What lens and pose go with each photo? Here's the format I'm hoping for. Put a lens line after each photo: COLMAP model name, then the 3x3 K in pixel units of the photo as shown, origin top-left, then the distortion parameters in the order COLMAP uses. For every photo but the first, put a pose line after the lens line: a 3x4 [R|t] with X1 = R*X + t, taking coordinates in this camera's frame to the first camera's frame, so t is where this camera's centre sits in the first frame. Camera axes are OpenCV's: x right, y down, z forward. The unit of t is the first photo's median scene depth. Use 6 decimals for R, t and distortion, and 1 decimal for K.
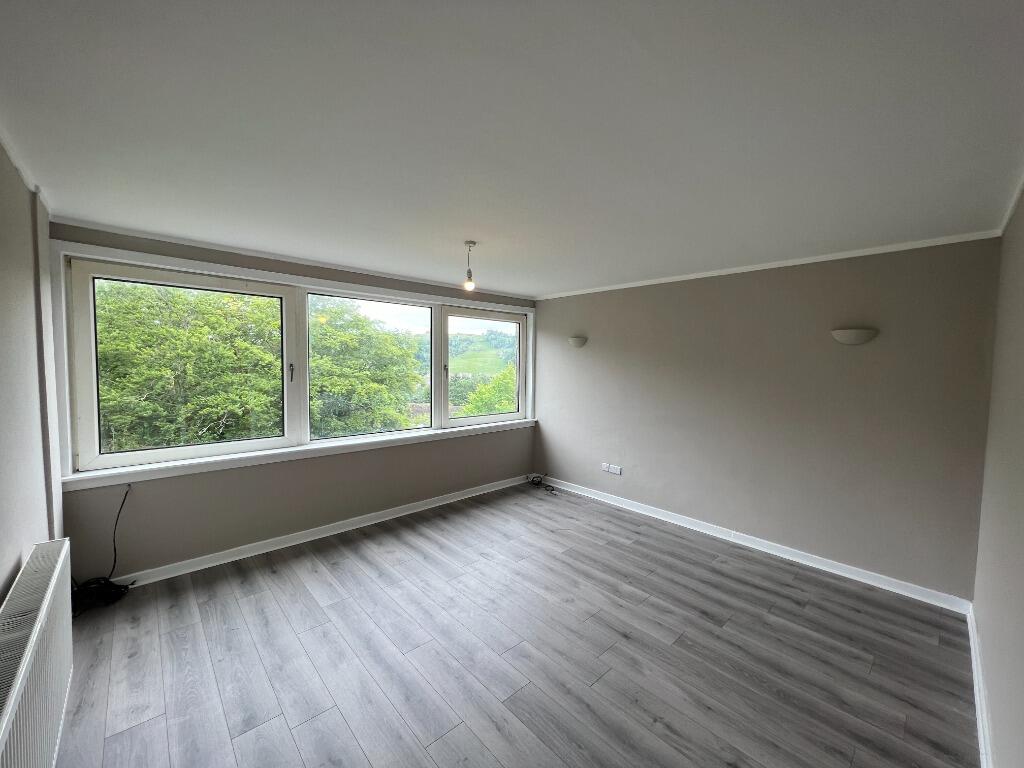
lens RADIAL K [[408.6, 0, 512.2], [0, 408.6, 386.9], [0, 0, 1]] dist [-0.003373, -0.001114]
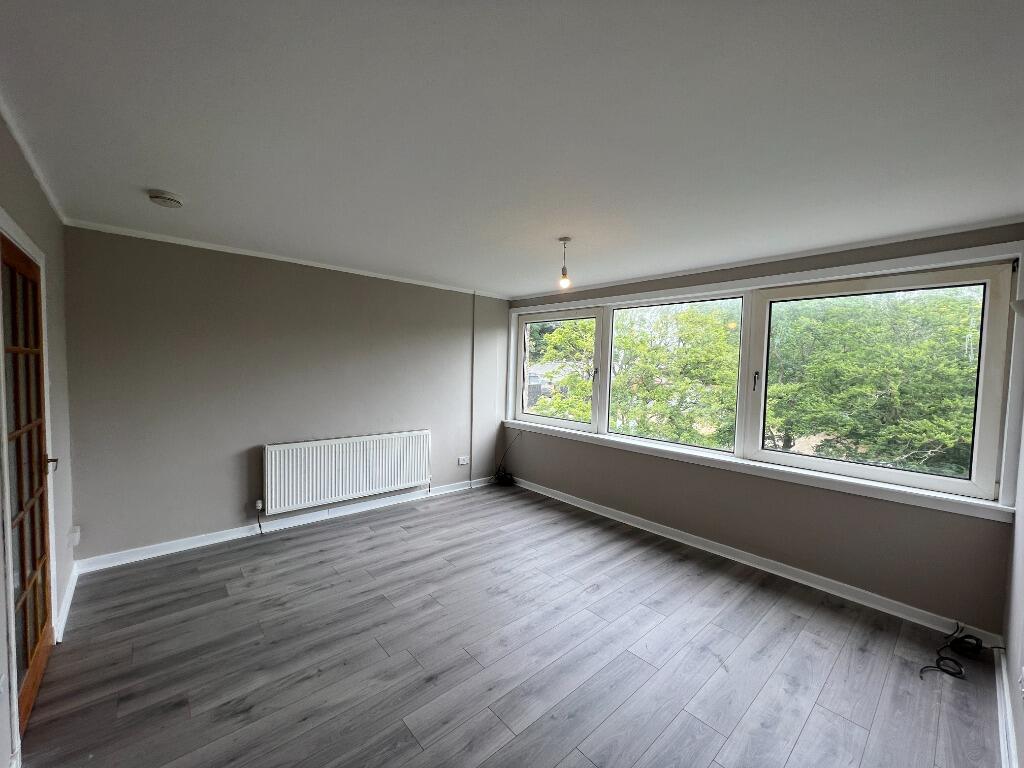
lens RADIAL K [[408.6, 0, 510.2], [0, 408.6, 386.4], [0, 0, 1]] dist [-0.003373, -0.001114]
pose [[-0.027007, 0.033593, -0.999071, 0.771454], [-0.086880, 0.995574, 0.035824, -0.021969], [0.995853, 0.087766, -0.023969, 0.799647]]
